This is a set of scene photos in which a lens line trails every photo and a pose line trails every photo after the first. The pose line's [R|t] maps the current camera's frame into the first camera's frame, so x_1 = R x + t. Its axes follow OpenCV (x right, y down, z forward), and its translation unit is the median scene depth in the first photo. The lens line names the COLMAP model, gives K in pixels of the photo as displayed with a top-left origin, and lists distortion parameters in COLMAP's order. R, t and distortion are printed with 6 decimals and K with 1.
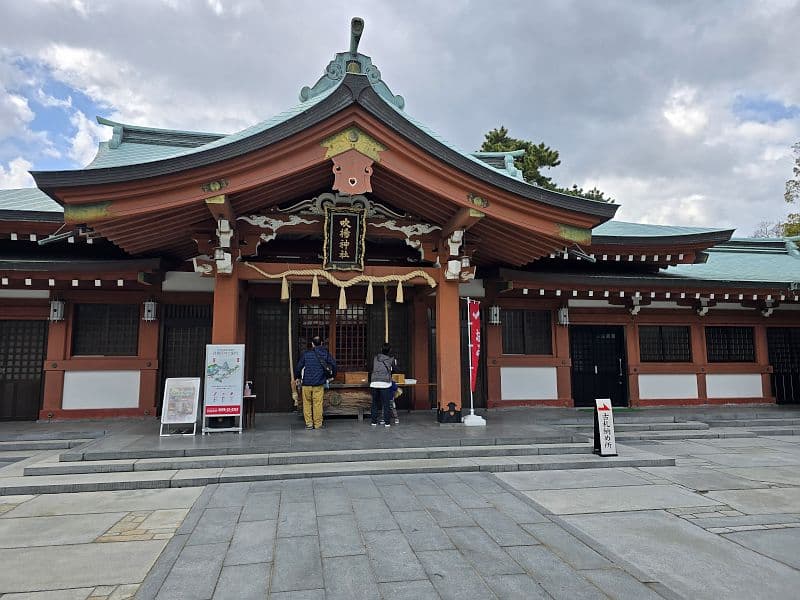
lens RADIAL K [[530.0, 0, 400.5], [0, 530.0, 287.3], [0, 0, 1]] dist [0.036011, -0.000393]
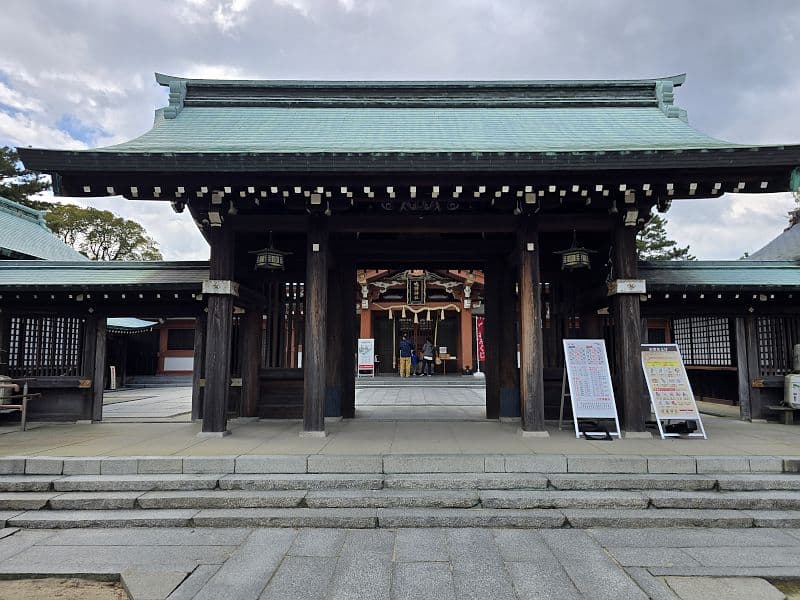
lens RADIAL K [[530.0, 0, 400.5], [0, 530.0, 287.3], [0, 0, 1]] dist [0.036011, -0.000393]
pose [[0.971211, -0.021520, -0.237249, 0.350096], [0.022713, 0.999739, 0.002296, -0.111010], [0.237138, -0.007619, 0.971446, -1.145035]]
